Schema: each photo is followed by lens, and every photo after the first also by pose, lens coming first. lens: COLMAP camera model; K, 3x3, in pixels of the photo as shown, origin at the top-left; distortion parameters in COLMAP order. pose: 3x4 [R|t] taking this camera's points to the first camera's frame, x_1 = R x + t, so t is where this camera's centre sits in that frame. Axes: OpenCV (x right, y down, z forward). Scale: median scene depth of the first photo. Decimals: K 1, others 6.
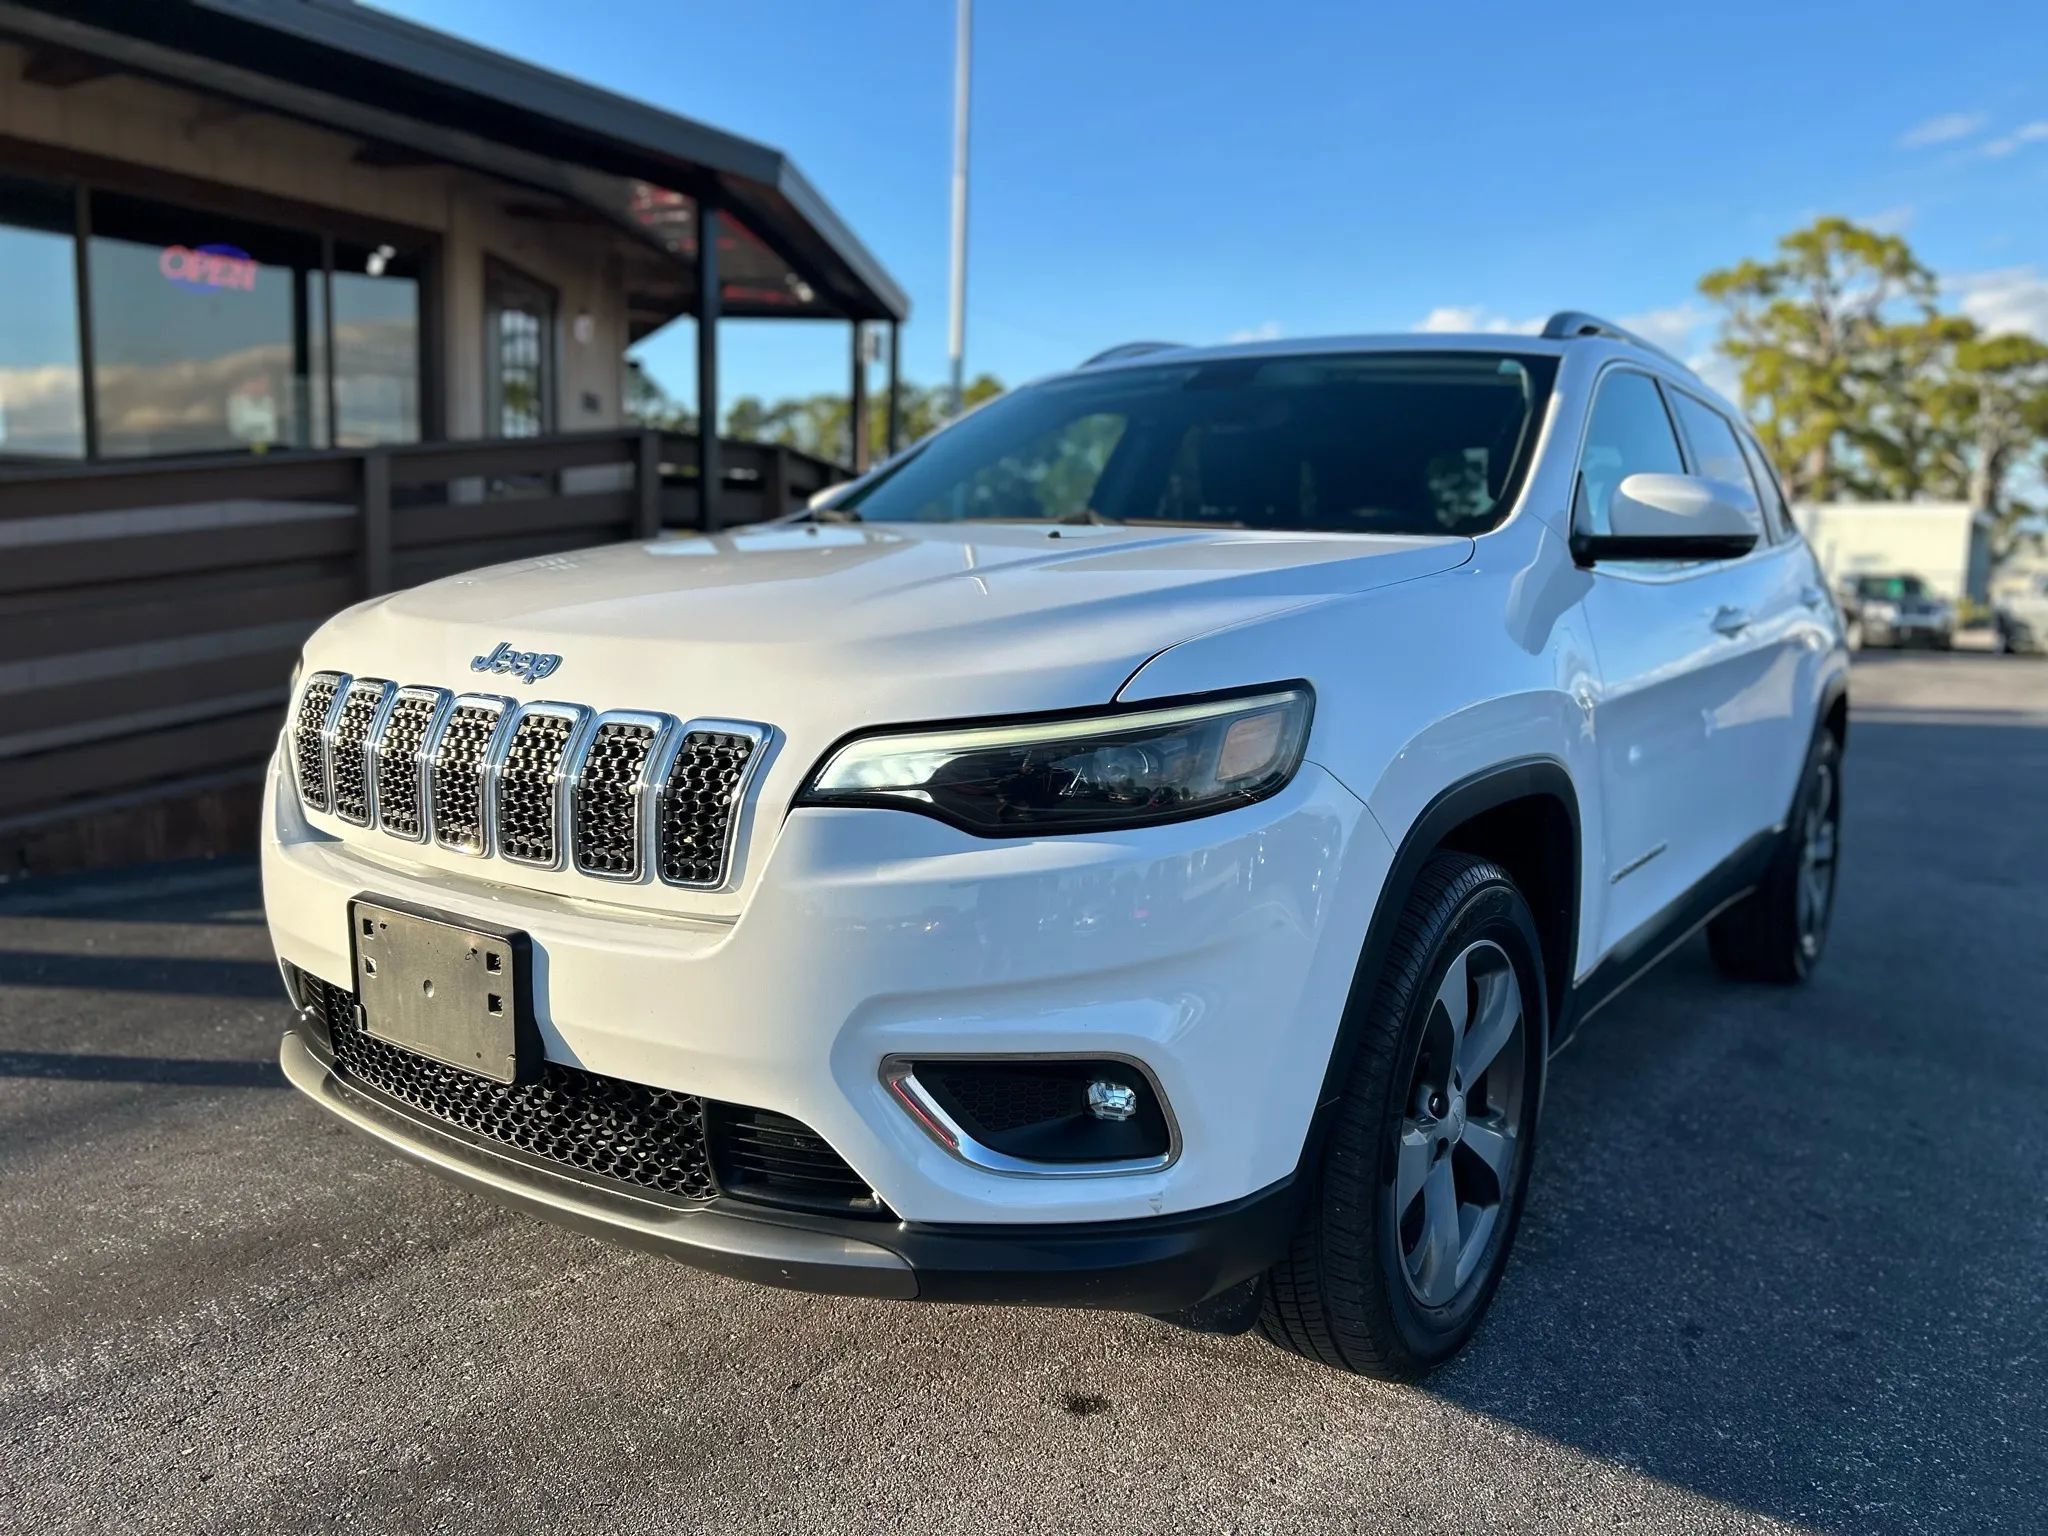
lens RADIAL K [[1559.7, 0, 1016.6], [0, 1559.7, 769.3], [0, 0, 1]] dist [0.062014, -0.064621]
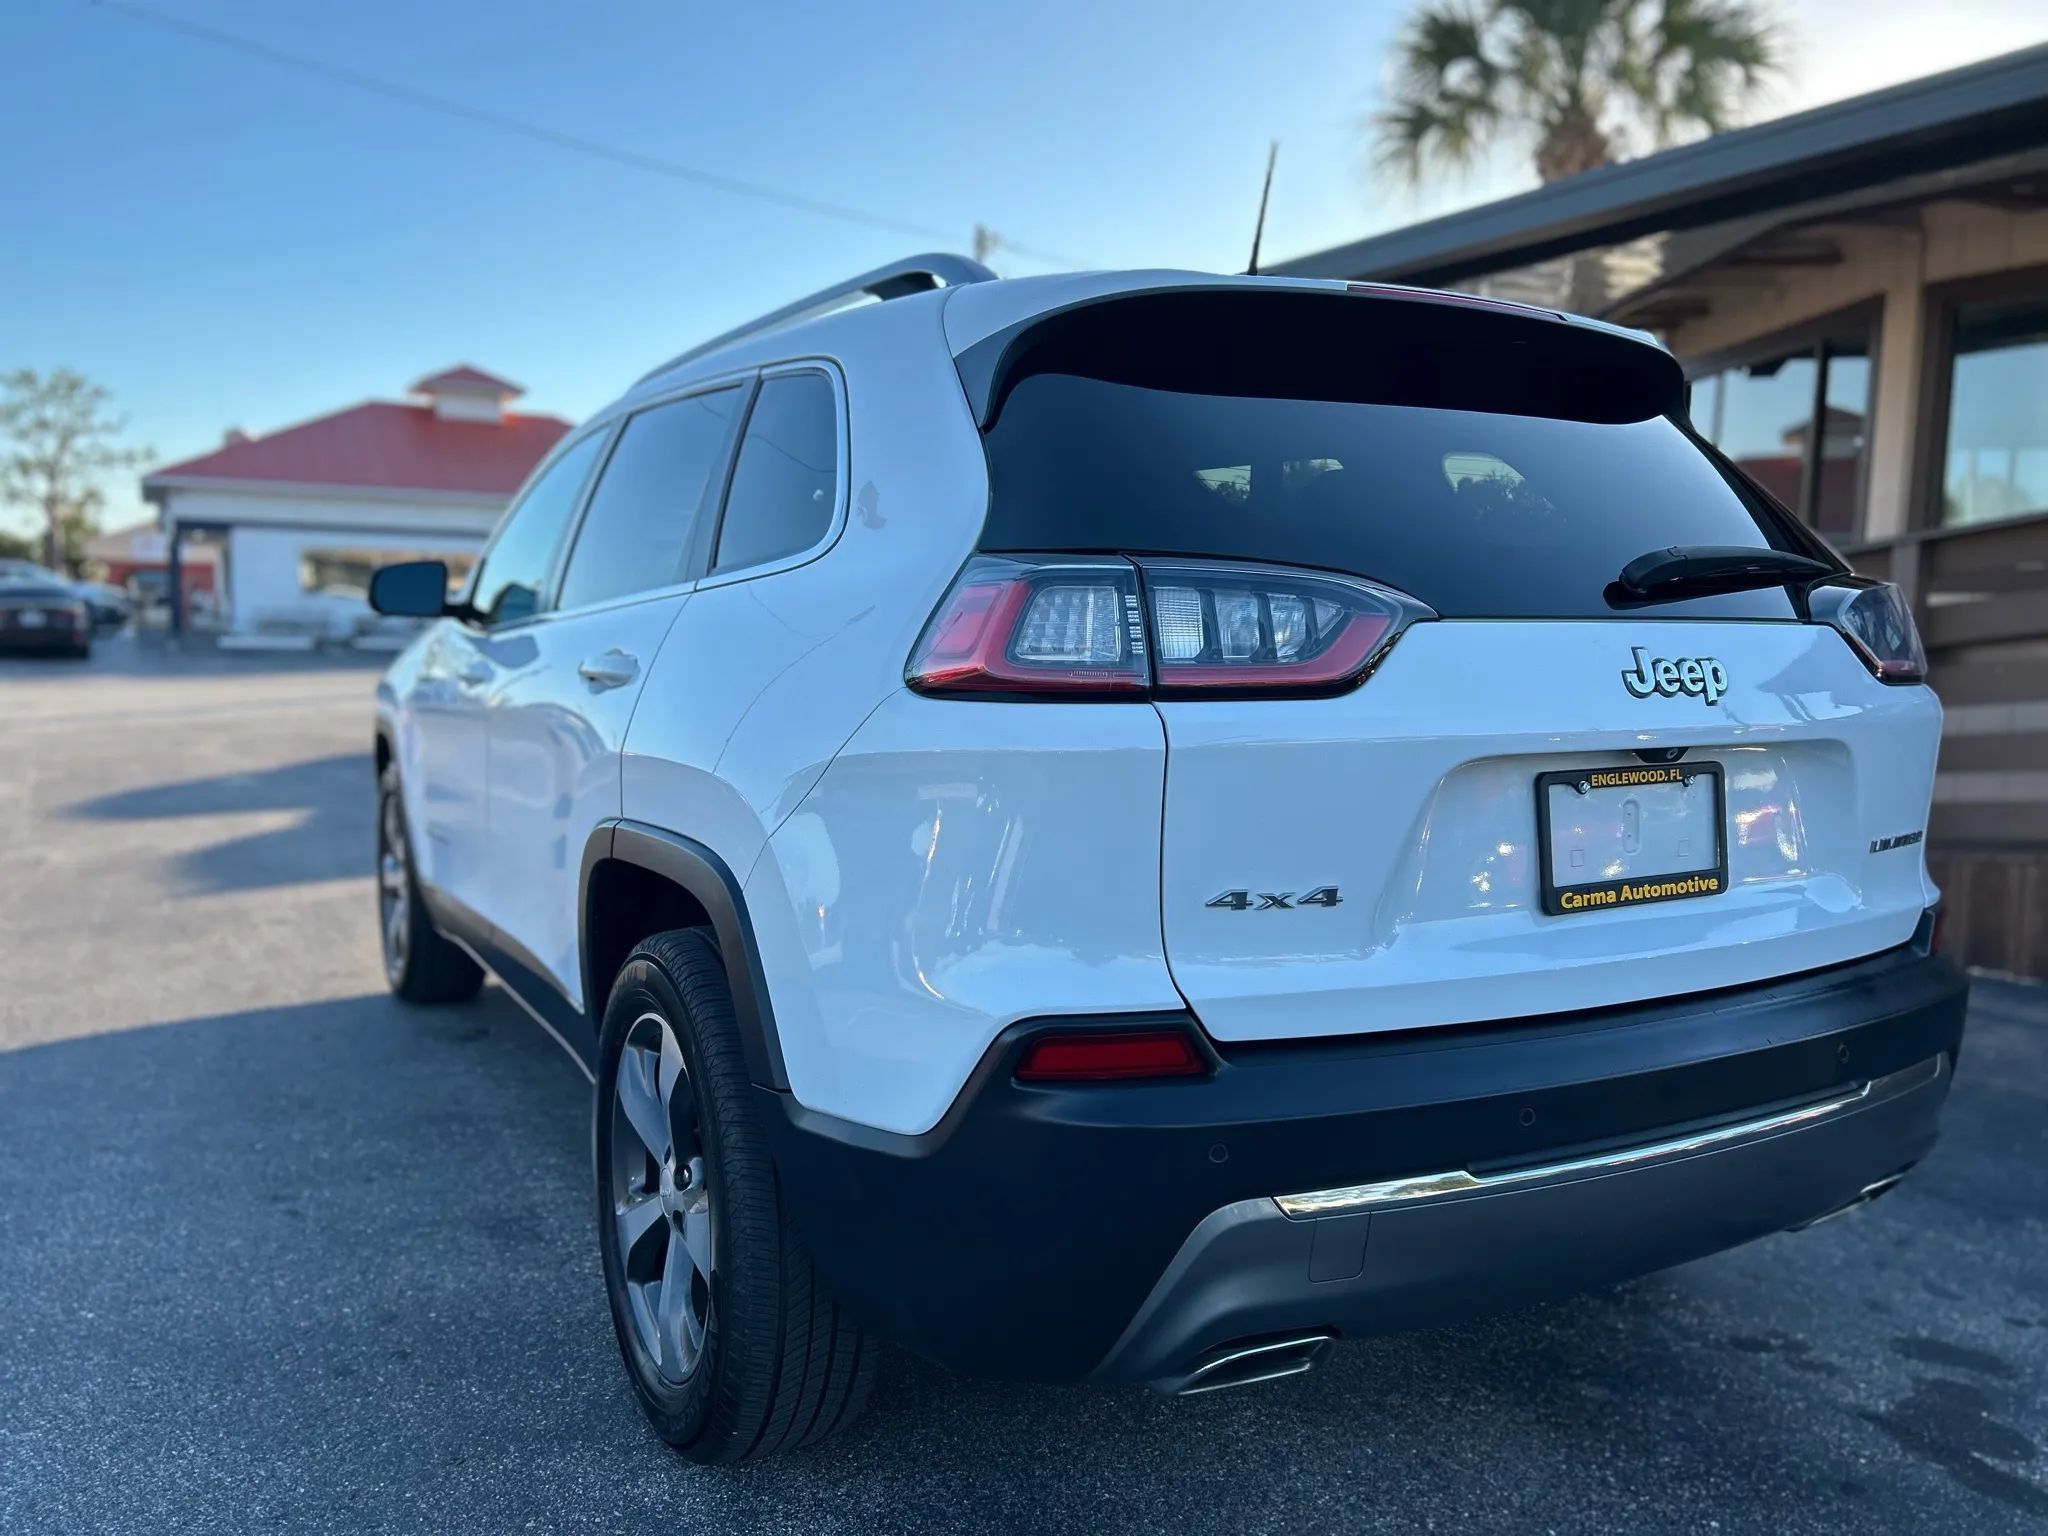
lens RADIAL K [[1559.7, 0, 1016.6], [0, 1559.7, 769.3], [0, 0, 1]] dist [0.062014, -0.064621]
pose [[-0.434583, 0.055444, -0.898923, 0.653035], [-0.142597, 0.981277, 0.129462, -0.114006], [0.889271, 0.184446, -0.418540, 0.934058]]
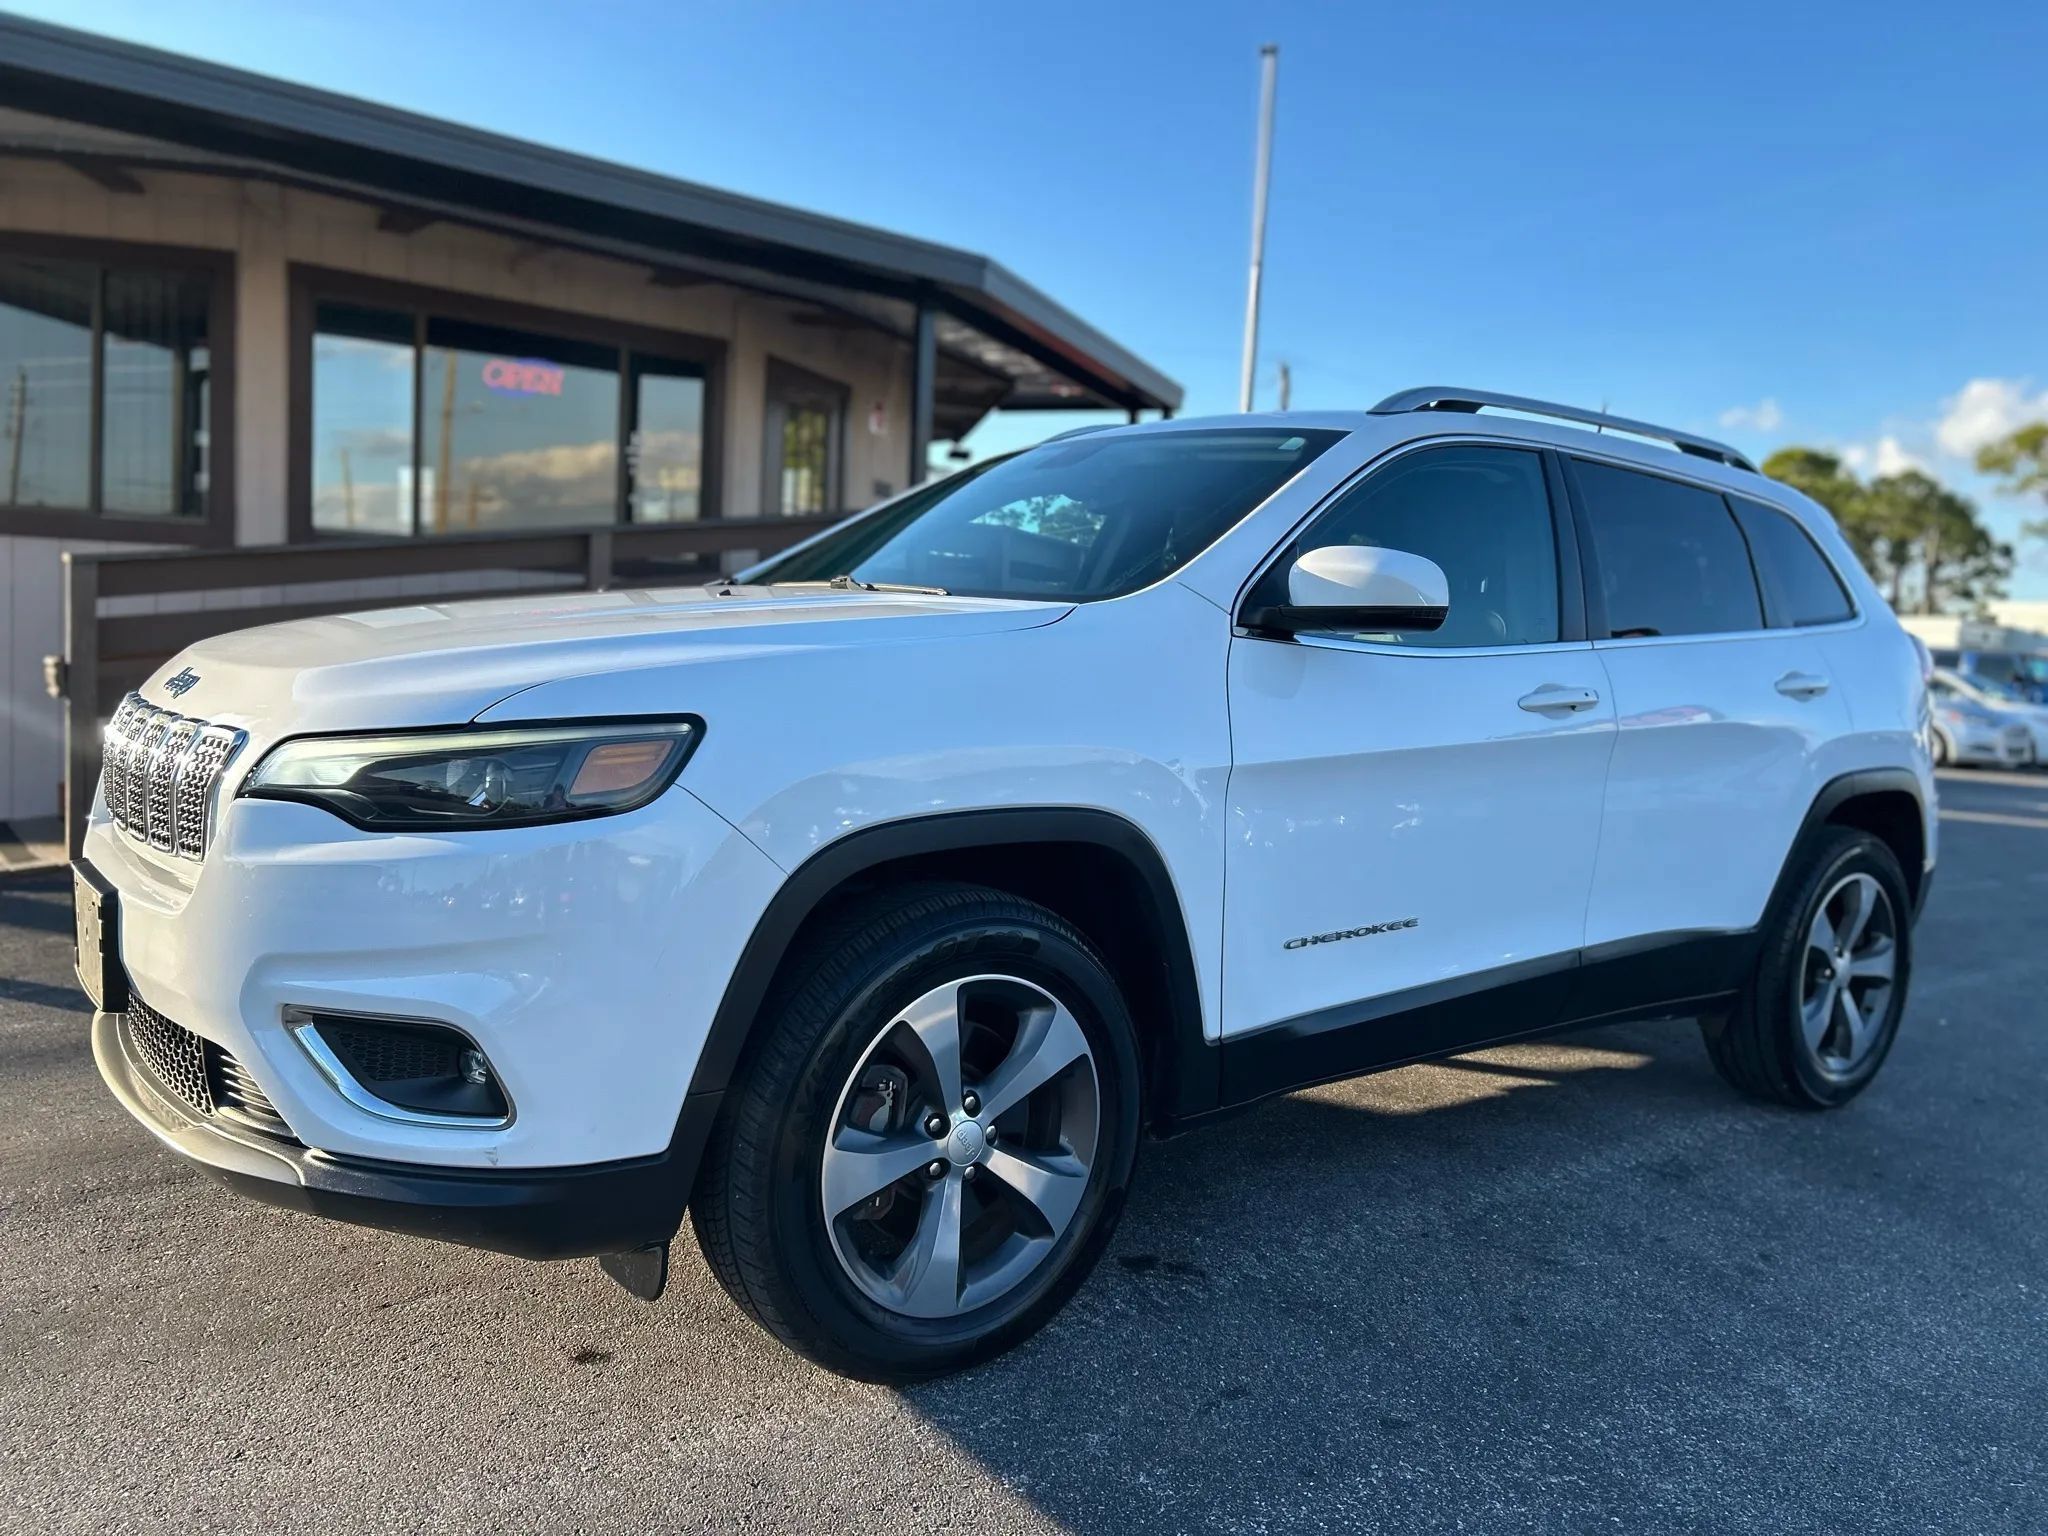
lens RADIAL K [[1553.6, 0, 1011.7], [0, 1553.6, 752.7], [0, 0, 1]] dist [0.064819, -0.065435]
pose [[0.957401, 0.042422, -0.285629, 0.217097], [-0.059725, 0.996852, -0.052140, 0.004825], [0.282518, 0.066979, 0.956921, -0.005876]]
